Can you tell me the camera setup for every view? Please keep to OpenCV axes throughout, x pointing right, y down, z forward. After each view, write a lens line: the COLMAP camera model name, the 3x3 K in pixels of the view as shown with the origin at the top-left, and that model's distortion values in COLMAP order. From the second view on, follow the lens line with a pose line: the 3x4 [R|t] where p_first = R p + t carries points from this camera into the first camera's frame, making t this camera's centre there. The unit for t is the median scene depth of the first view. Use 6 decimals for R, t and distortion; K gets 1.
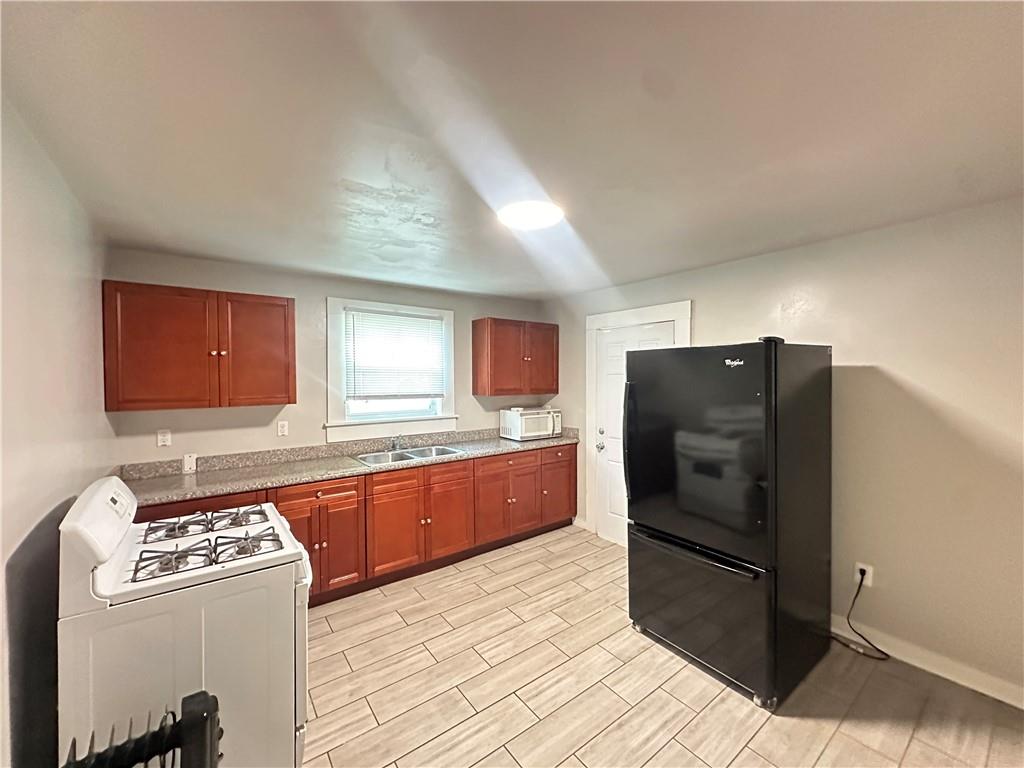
lens RADIAL K [[407.9, 0, 512.6], [0, 407.9, 381.8], [0, 0, 1]] dist [-0.003168, -0.000364]
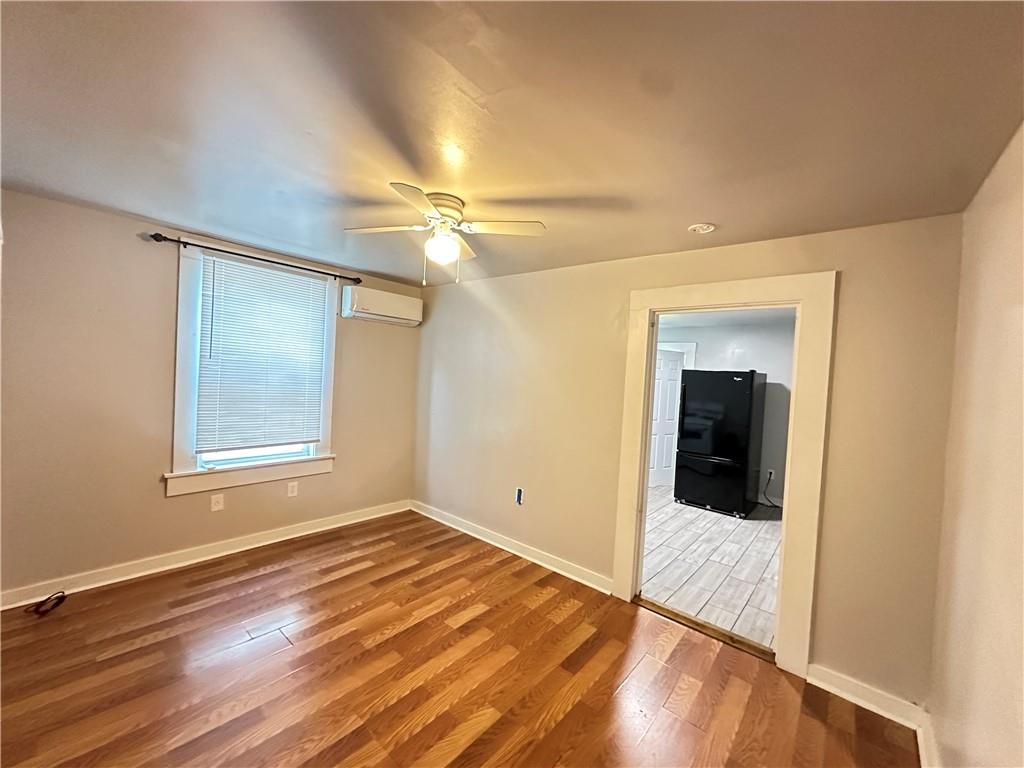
lens RADIAL K [[407.9, 0, 511.9], [0, 407.9, 383.4], [0, 0, 1]] dist [-0.003168, -0.000364]
pose [[0.973164, 0.056711, 0.223016, -1.100868], [-0.058937, 0.998256, 0.003331, 0.043364], [-0.222438, -0.016386, 0.974809, -0.904849]]
